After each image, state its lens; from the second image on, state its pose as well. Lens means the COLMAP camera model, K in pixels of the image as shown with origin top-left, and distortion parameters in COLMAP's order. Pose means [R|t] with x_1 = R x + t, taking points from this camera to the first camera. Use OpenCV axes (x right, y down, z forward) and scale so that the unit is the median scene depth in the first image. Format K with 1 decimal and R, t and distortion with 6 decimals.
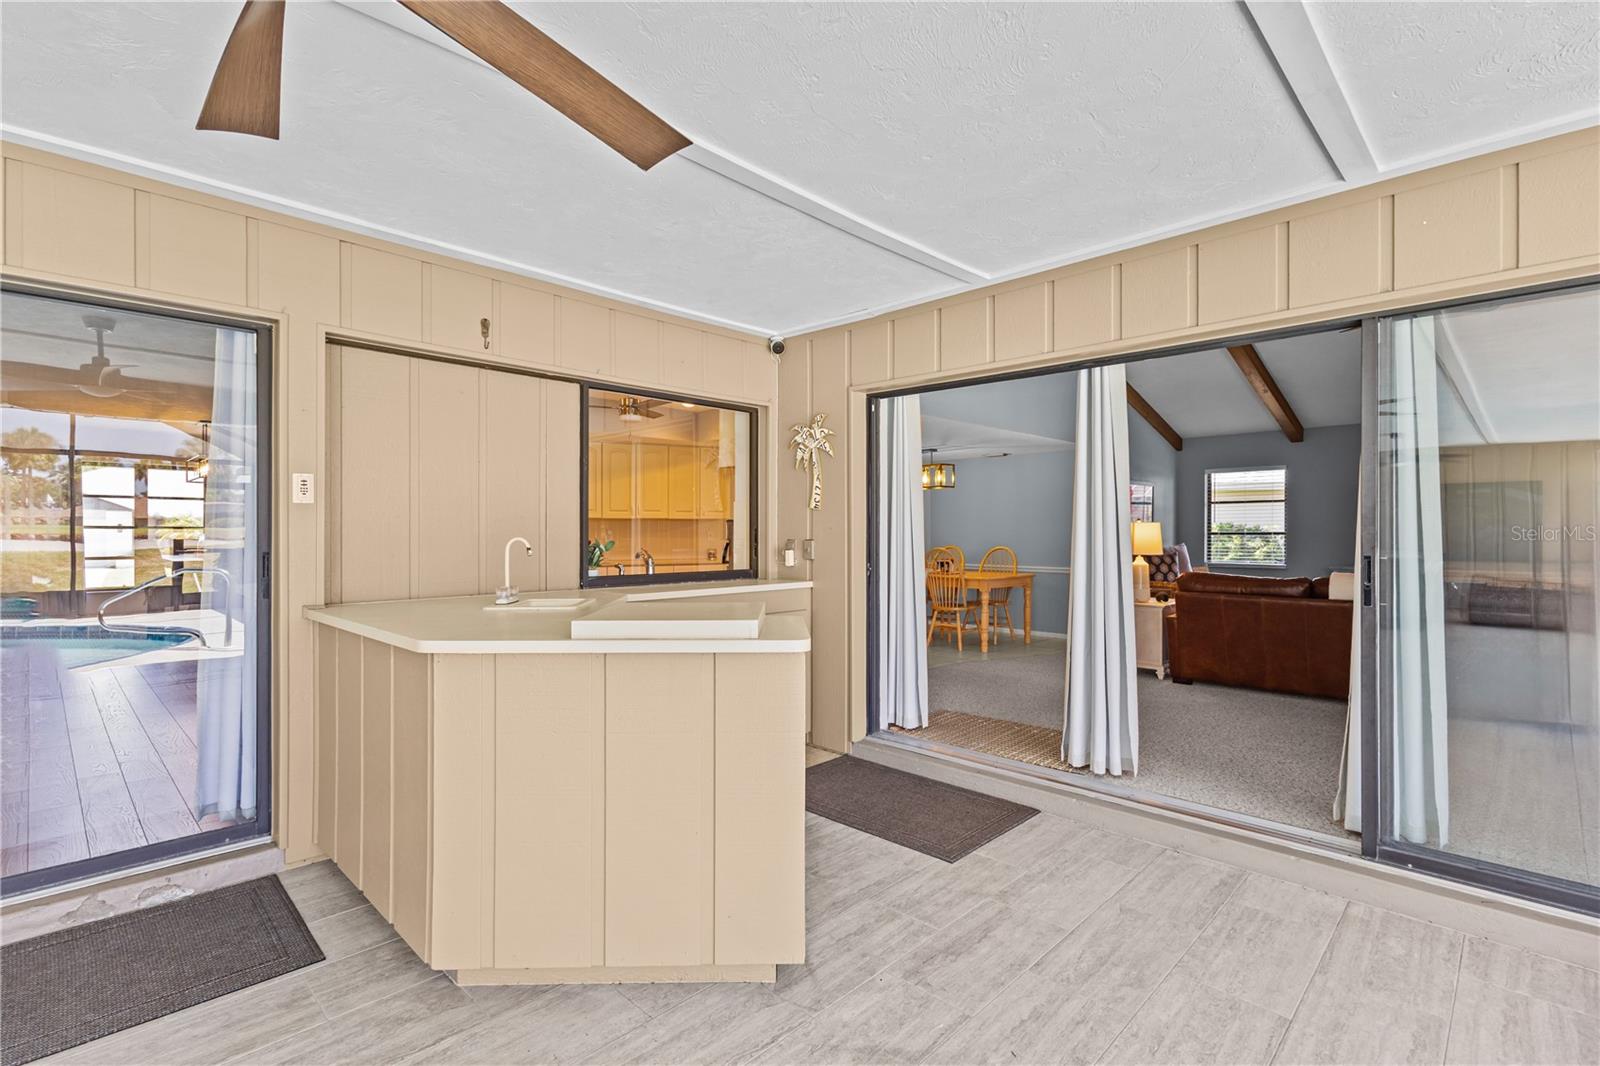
lens RADIAL K [[743.9, 0, 795.3], [0, 743.9, 530.9], [0, 0, 1]] dist [0.004185, 0.000532]
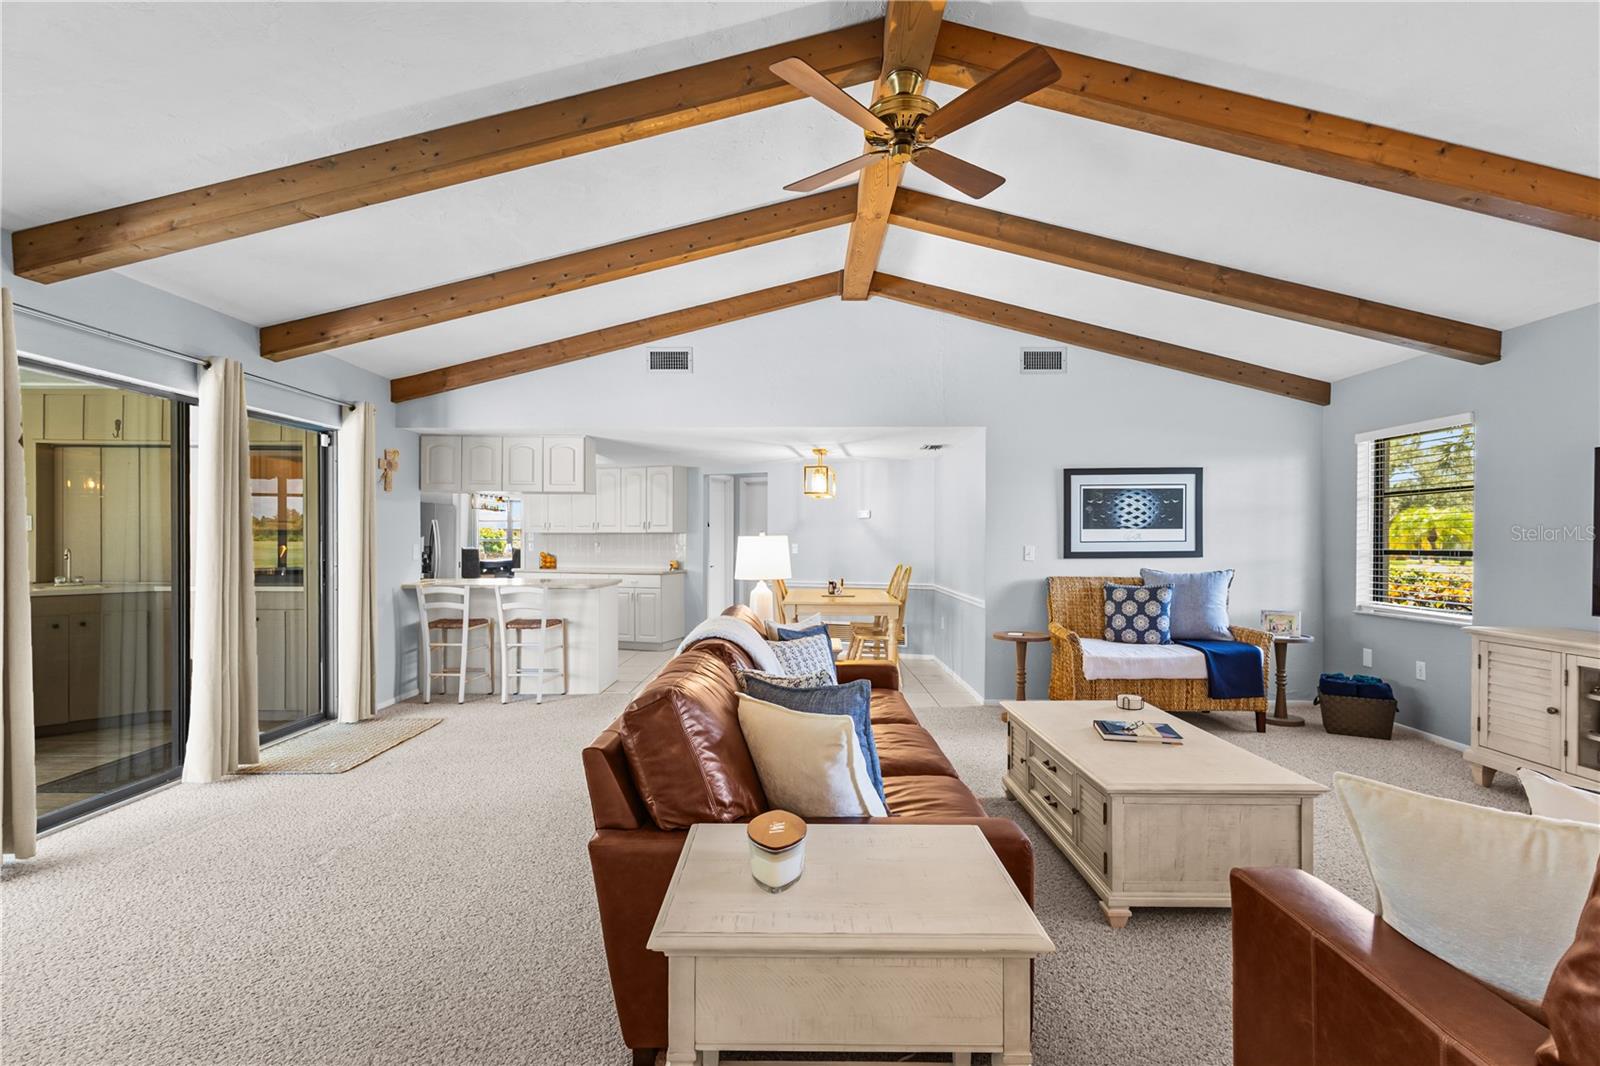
lens RADIAL K [[744.9, 0, 789.5], [0, 744.9, 543.3], [0, 0, 1]] dist [0.003327, 0.001114]
pose [[0.692535, 0.005065, -0.721367, 2.053821], [-0.000953, 0.999981, 0.006106, -0.017517], [0.721384, -0.003542, 0.692526, 1.012446]]
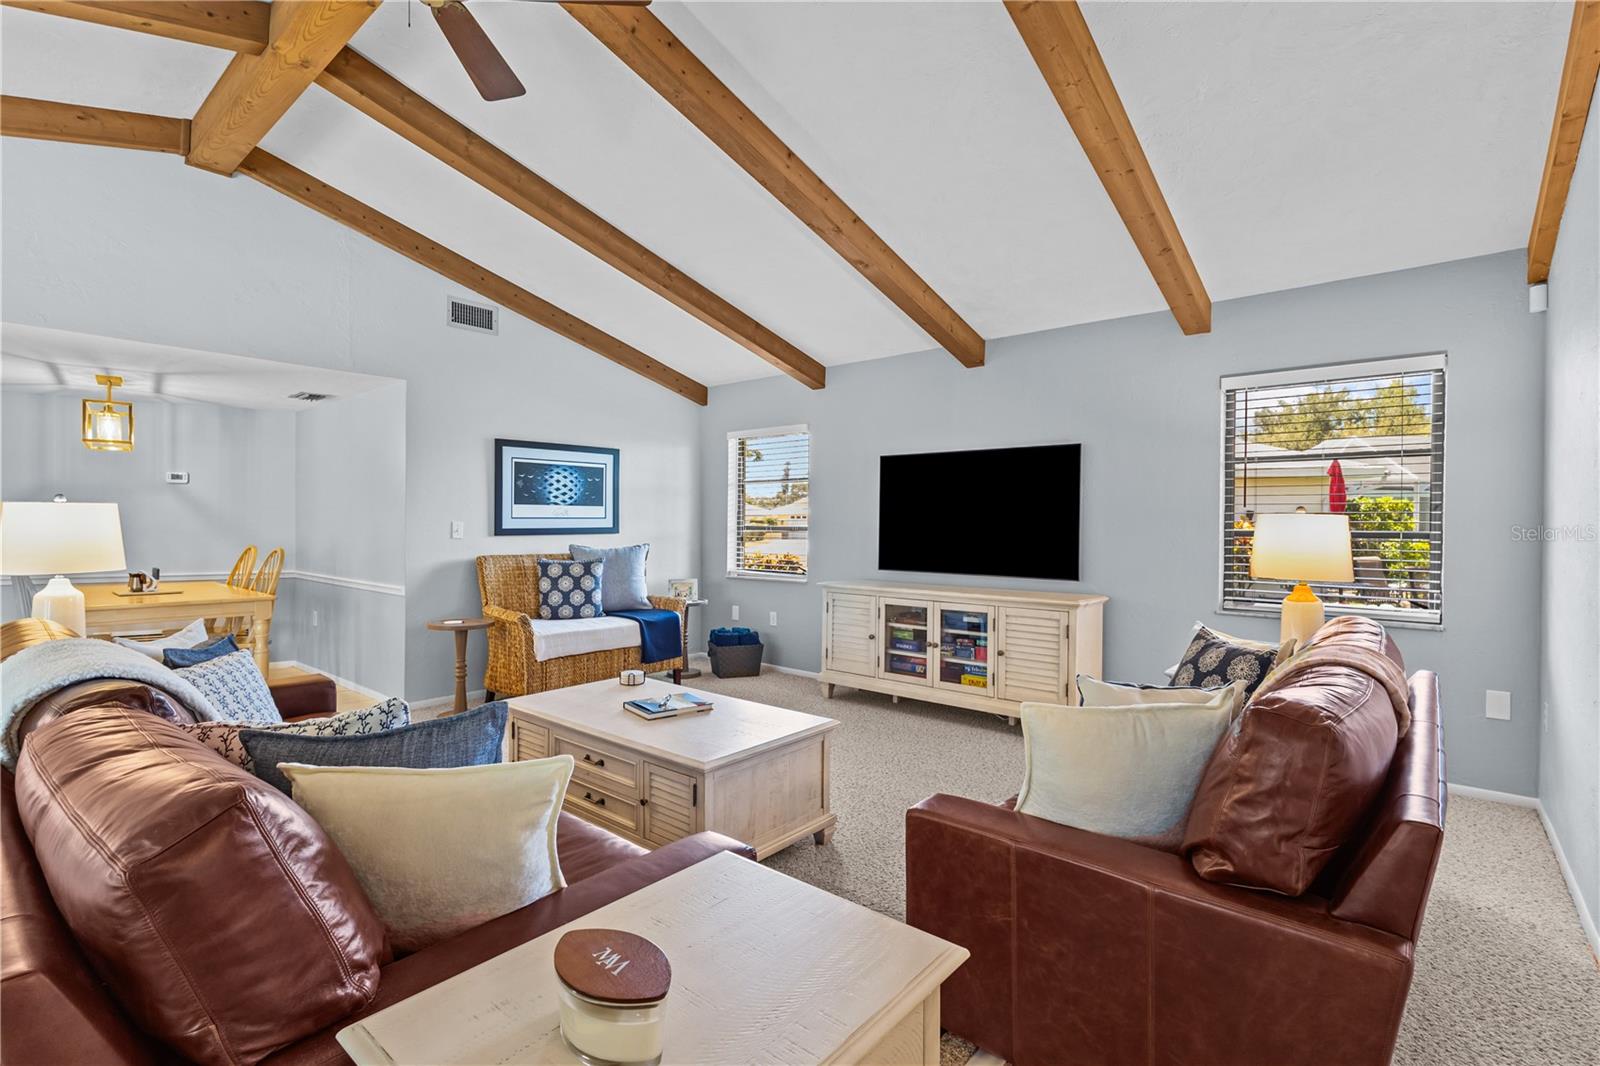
lens RADIAL K [[739.2, 0, 796.6], [0, 739.2, 527.4], [0, 0, 1]] dist [0.004530, 0.000881]
pose [[0.997280, 0.007776, 0.073298, 1.762180], [-0.008317, 0.999940, 0.007078, -0.006064], [-0.073238, -0.007668, 0.997285, 1.041021]]
